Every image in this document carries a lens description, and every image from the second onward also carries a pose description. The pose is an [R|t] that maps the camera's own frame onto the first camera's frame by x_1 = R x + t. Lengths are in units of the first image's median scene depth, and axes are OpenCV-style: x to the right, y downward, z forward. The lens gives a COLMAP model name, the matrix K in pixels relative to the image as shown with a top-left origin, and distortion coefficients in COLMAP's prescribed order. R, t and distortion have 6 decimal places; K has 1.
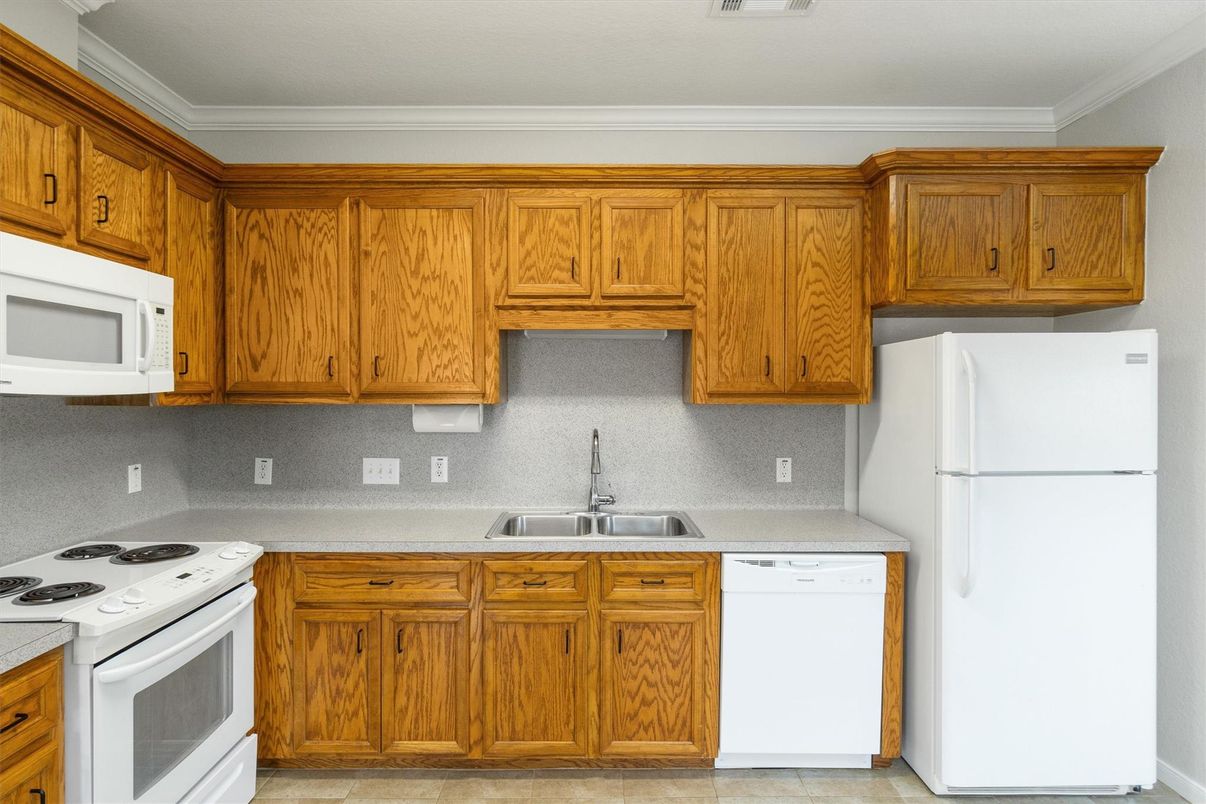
lens RADIAL K [[647.9, 0, 601.0], [0, 647.9, 400.5], [0, 0, 1]] dist [-0.003979, -0.001358]
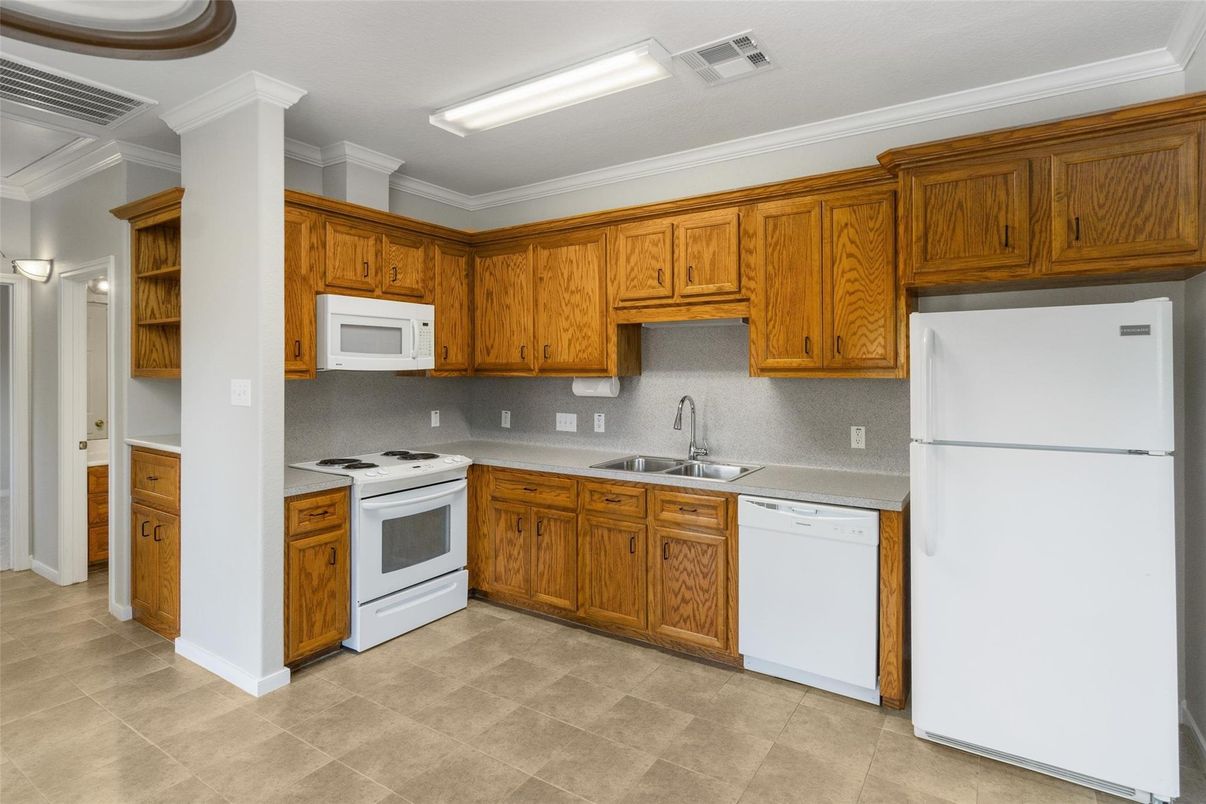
lens RADIAL K [[622.9, 0, 608.5], [0, 622.9, 365.5], [0, 0, 1]] dist [0.004405, -0.000657]
pose [[0.837210, -0.005666, -0.546852, 0.617384], [-0.003435, 0.999872, -0.015619, 0.002732], [0.546871, 0.014954, 0.837084, -0.161180]]
